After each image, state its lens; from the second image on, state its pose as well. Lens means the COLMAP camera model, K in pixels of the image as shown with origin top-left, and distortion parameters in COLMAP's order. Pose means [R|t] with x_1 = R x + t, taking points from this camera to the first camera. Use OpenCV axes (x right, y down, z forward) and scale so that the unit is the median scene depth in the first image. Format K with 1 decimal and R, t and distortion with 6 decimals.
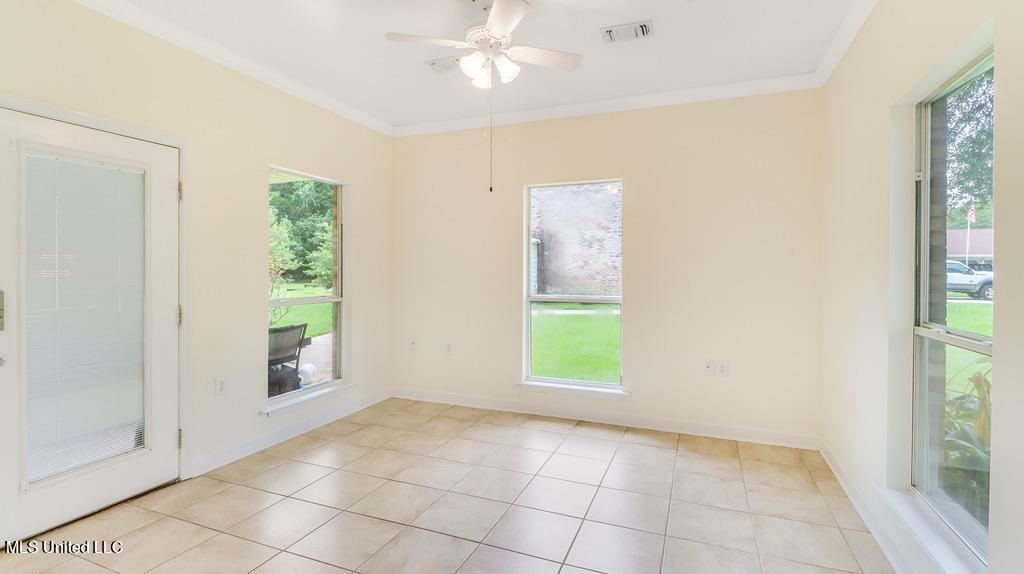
lens RADIAL K [[498.2, 0, 507.9], [0, 498.2, 277.8], [0, 0, 1]] dist [-0.011913, 0.000100]
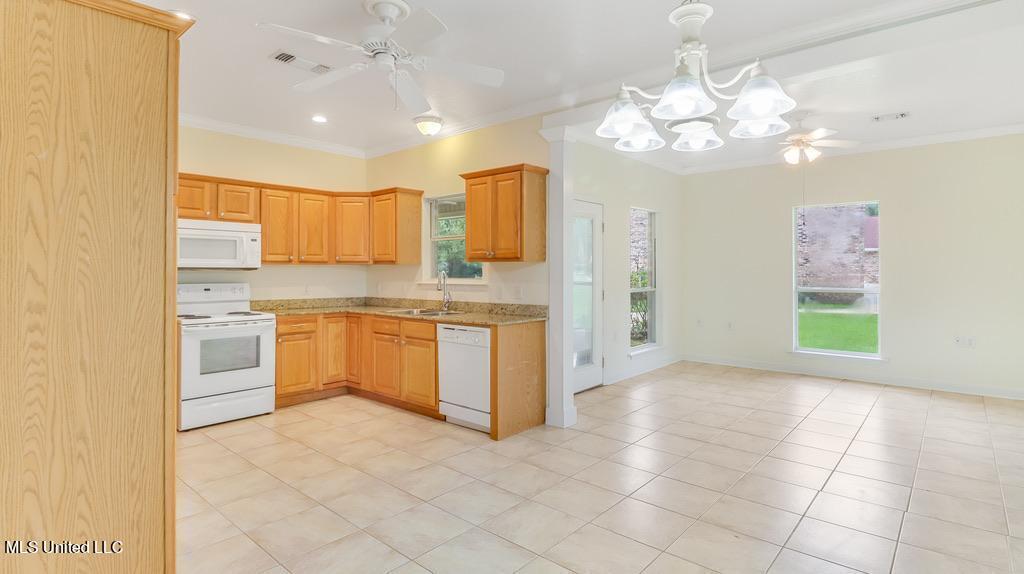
lens RADIAL K [[498.2, 0, 518.9], [0, 498.2, 276.1], [0, 0, 1]] dist [-0.011913, 0.000100]
pose [[0.938334, -0.004922, -0.345696, -0.201949], [0.004393, 0.999988, -0.002315, 0.004851], [0.345703, 0.000653, 0.938344, -0.541218]]
